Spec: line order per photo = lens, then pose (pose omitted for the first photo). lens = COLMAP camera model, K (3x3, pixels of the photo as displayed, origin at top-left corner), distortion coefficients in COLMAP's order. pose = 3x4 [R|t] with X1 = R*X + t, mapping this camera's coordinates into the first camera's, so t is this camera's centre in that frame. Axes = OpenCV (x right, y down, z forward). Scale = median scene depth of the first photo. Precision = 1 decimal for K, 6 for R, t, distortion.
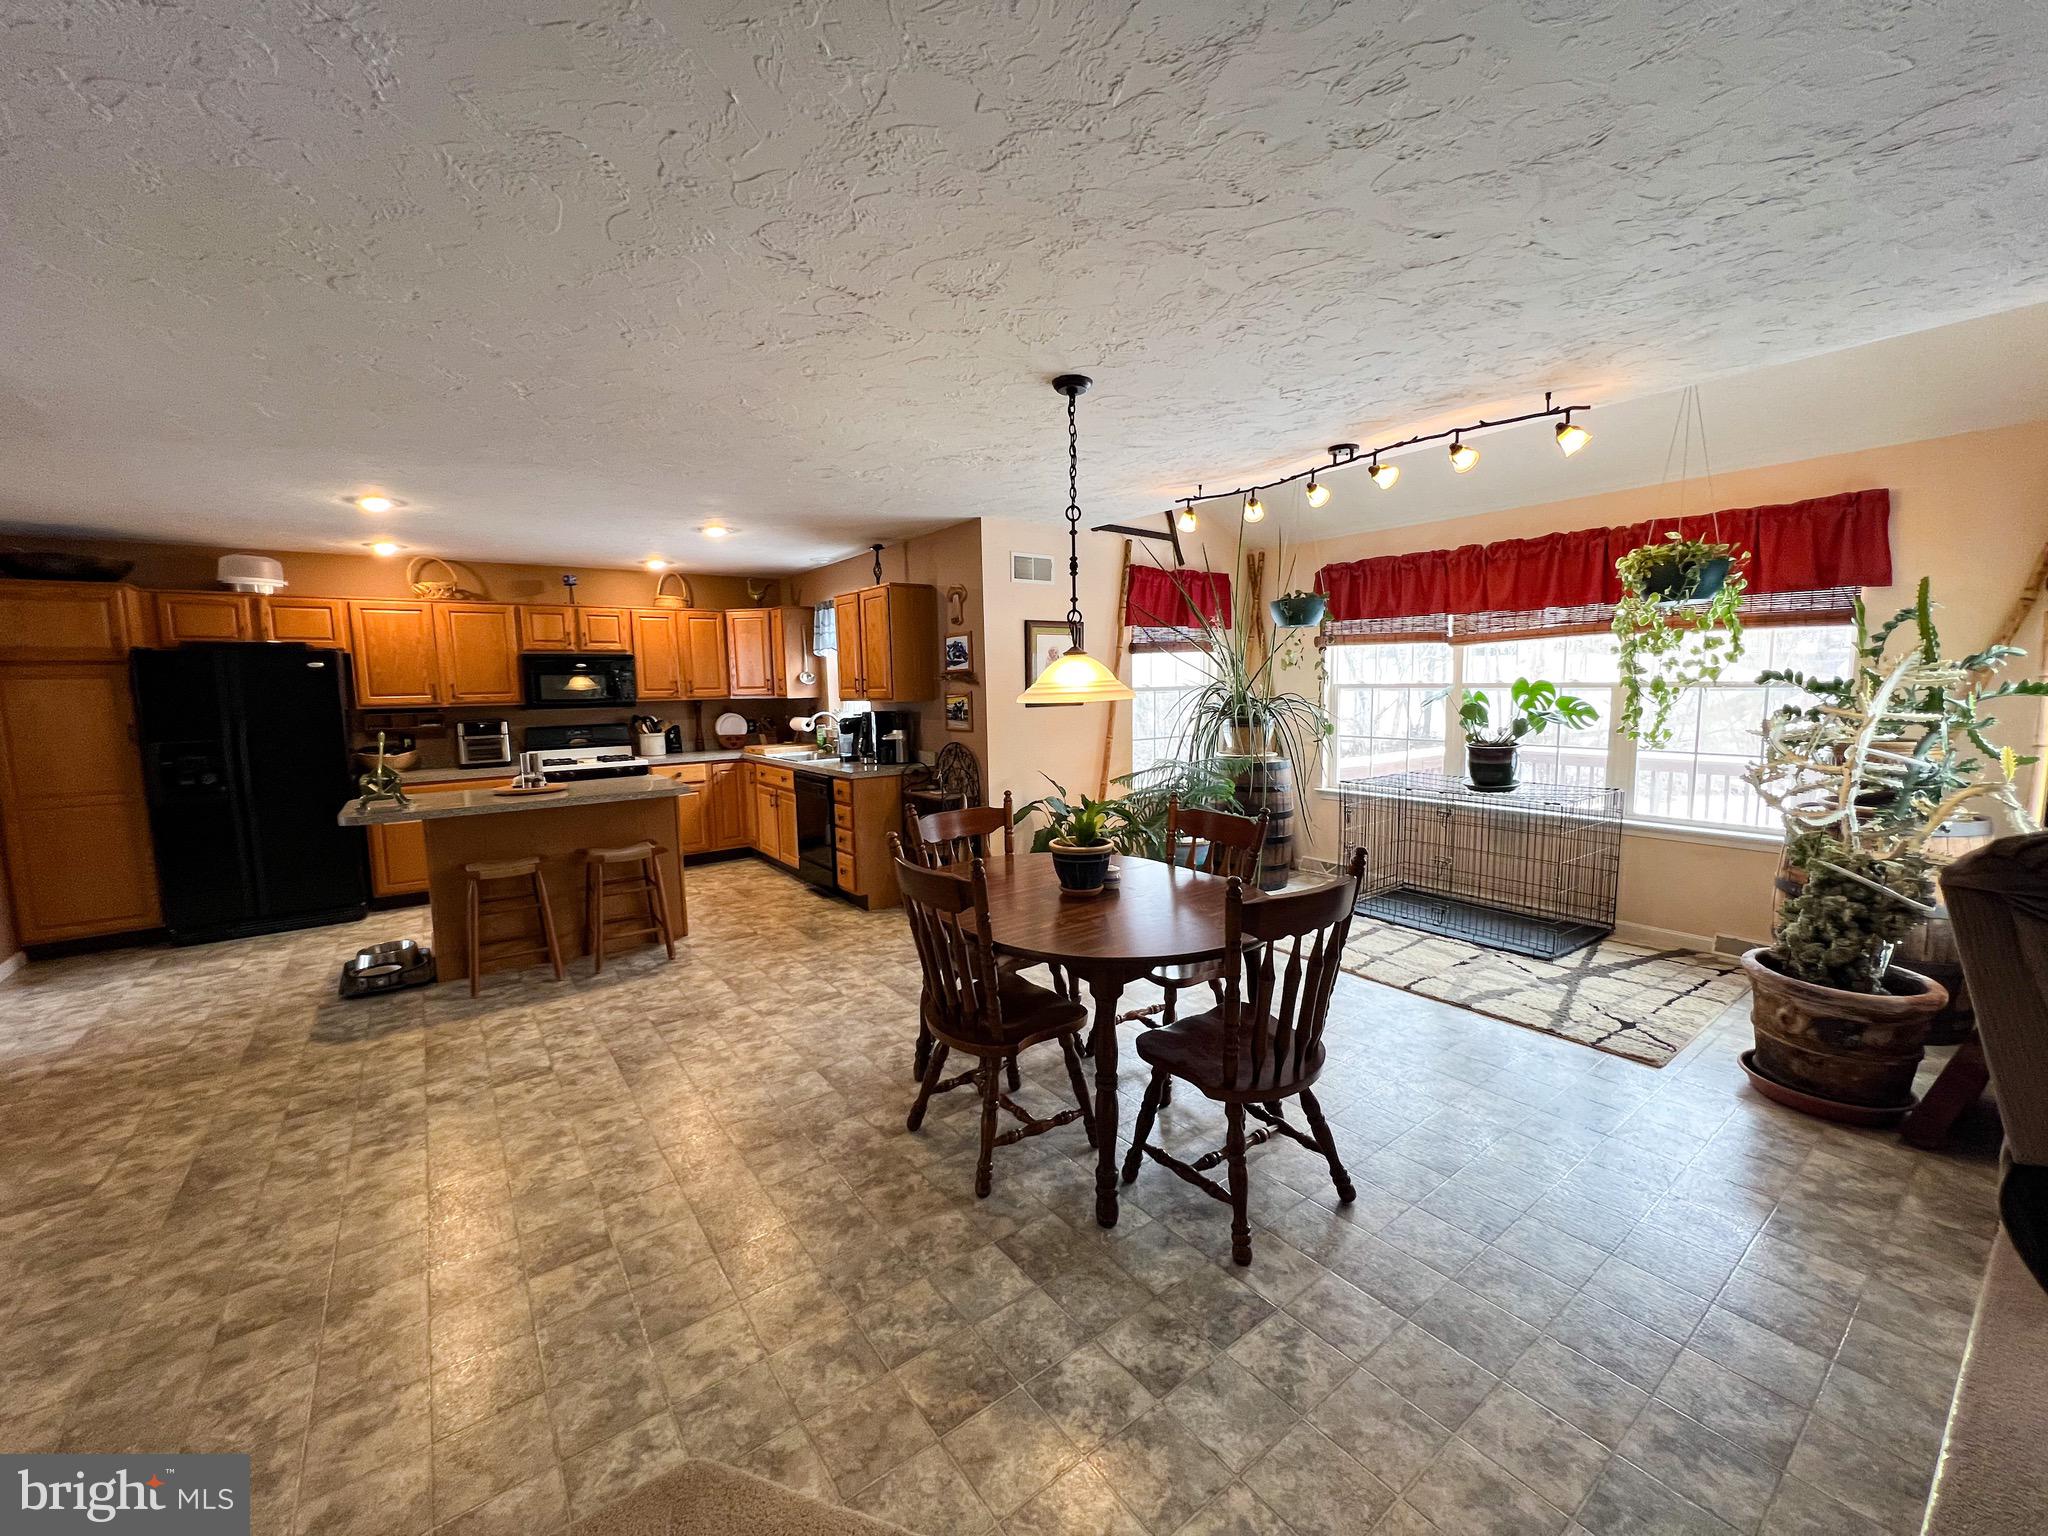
lens RADIAL K [[815.3, 0, 1024.0], [0, 815.3, 768.0], [0, 0, 1]] dist [-0.000243, 0.000002]
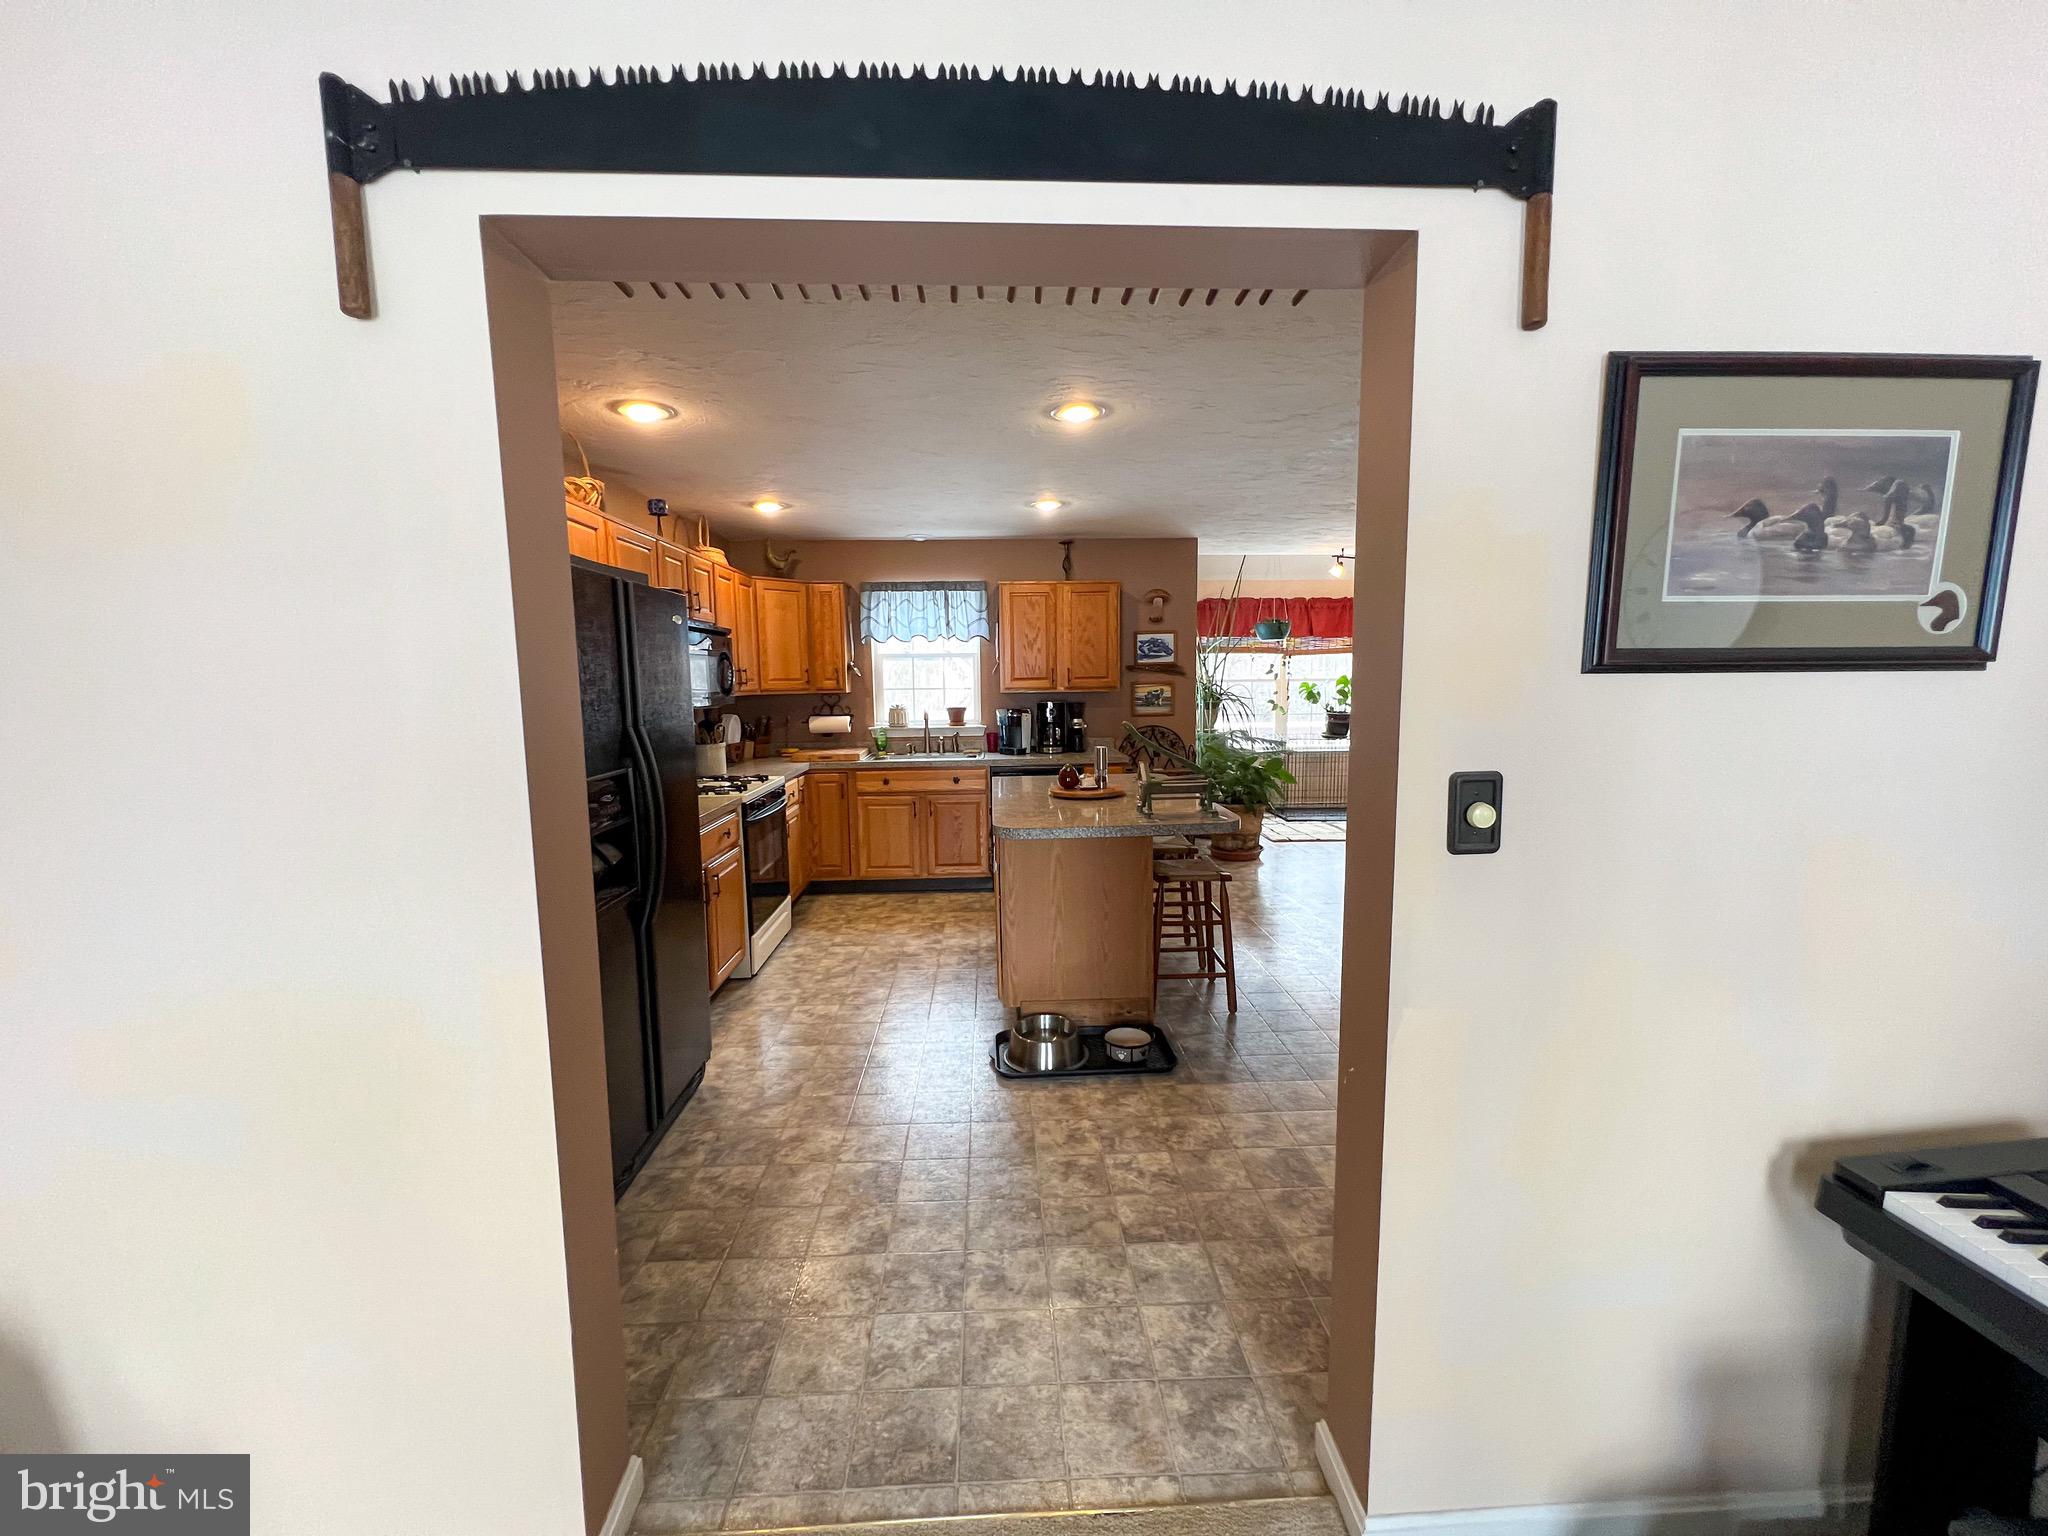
lens RADIAL K [[815.3, 0, 1024.0], [0, 815.3, 768.0], [0, 0, 1]] dist [-0.000243, 0.000002]
pose [[0.560909, -0.079825, 0.824020, -1.067216], [0.090193, 0.995308, 0.035024, -0.026602], [-0.822950, 0.054676, 0.565477, 0.468555]]
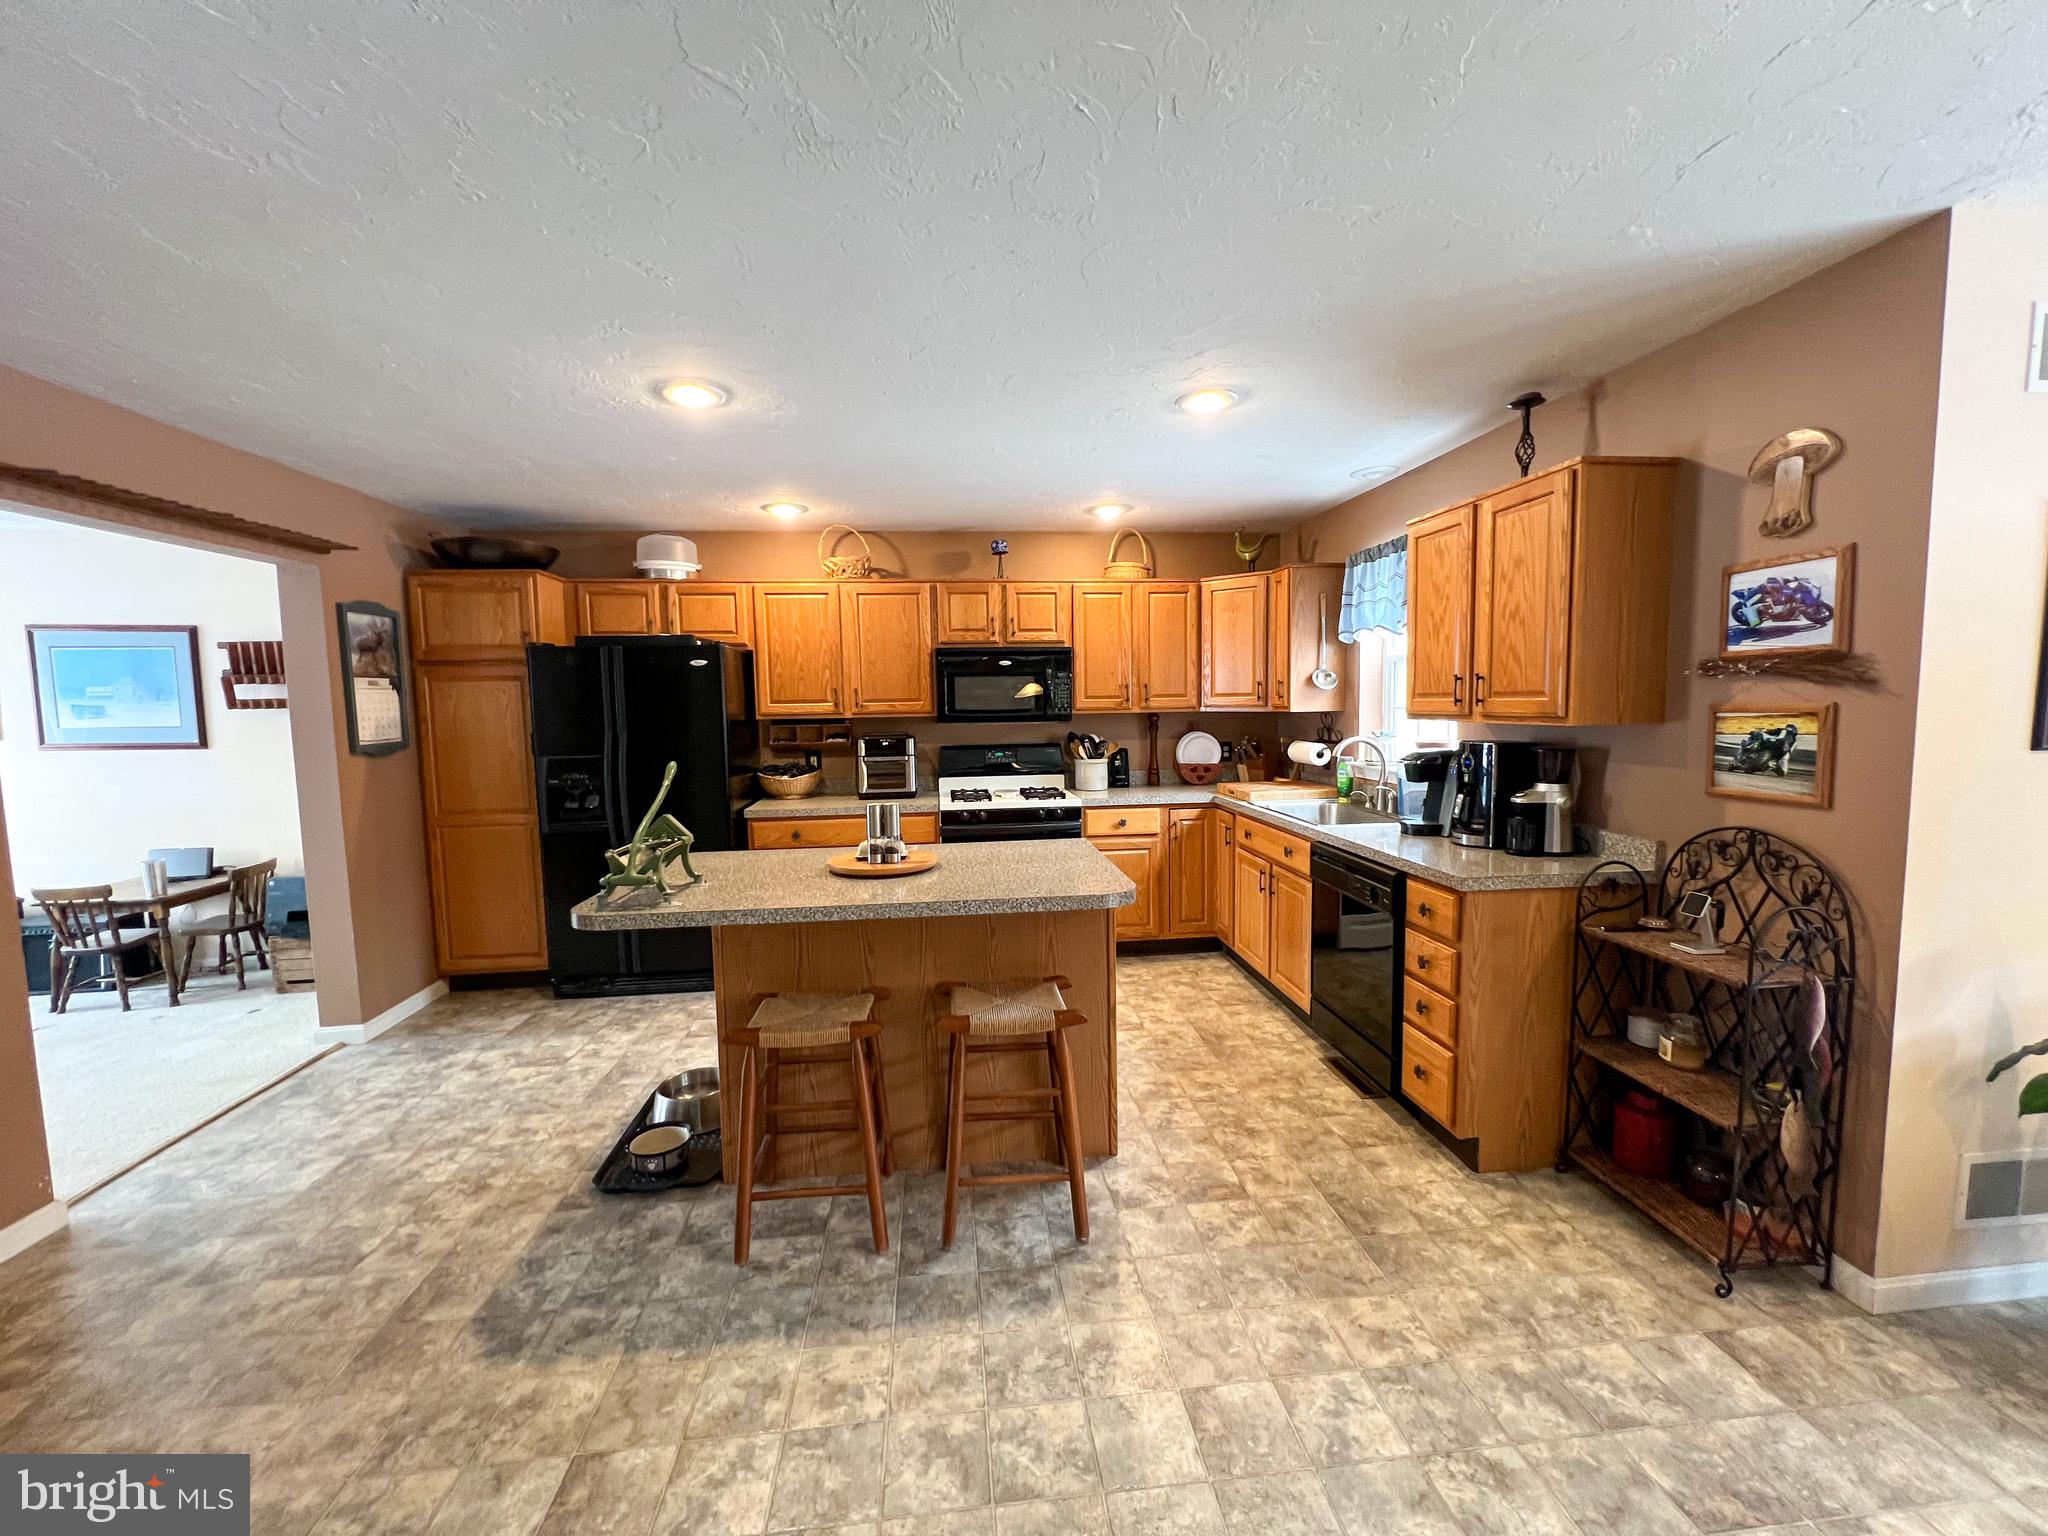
lens RADIAL K [[817.3, 0, 1024.0], [0, 817.3, 768.0], [0, 0, 1]] dist [-0.000922, -0.000022]
pose [[0.861799, 0.048529, -0.504924, -0.179737], [-0.054845, 0.998492, 0.002358, -0.039986], [0.504277, 0.025660, 0.863161, 0.435147]]
